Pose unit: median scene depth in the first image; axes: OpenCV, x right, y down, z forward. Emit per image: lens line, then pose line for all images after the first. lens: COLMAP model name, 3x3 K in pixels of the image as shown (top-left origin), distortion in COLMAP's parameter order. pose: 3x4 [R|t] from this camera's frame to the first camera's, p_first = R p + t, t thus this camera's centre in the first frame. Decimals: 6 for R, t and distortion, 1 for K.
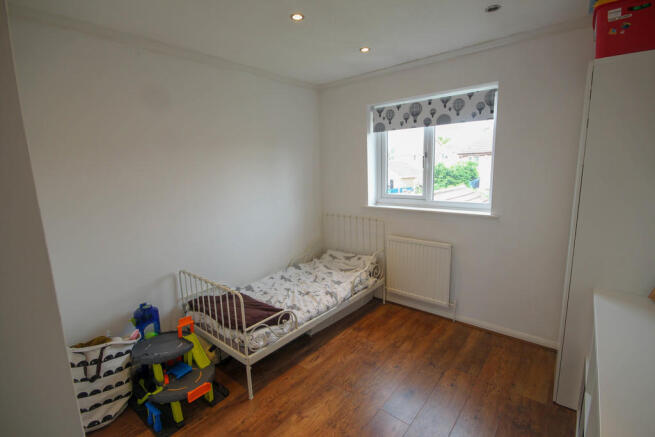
lens RADIAL K [[299.9, 0, 329.7], [0, 299.9, 220.5], [0, 0, 1]] dist [-0.000386, -0.000429]
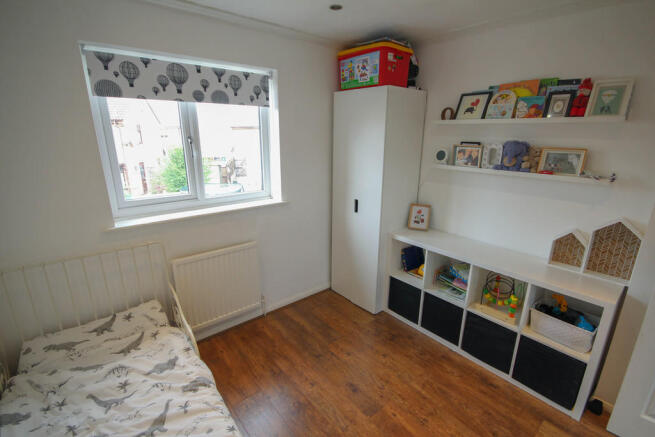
lens RADIAL K [[296.4, 0, 326.5], [0, 296.4, 220.8], [0, 0, 1]] dist [-0.018100, -0.000671]
pose [[0.176484, -0.238312, 0.955019, -0.397491], [0.169736, 0.963082, 0.208957, -0.128020], [-0.969558, 0.125224, 0.210418, 0.576499]]
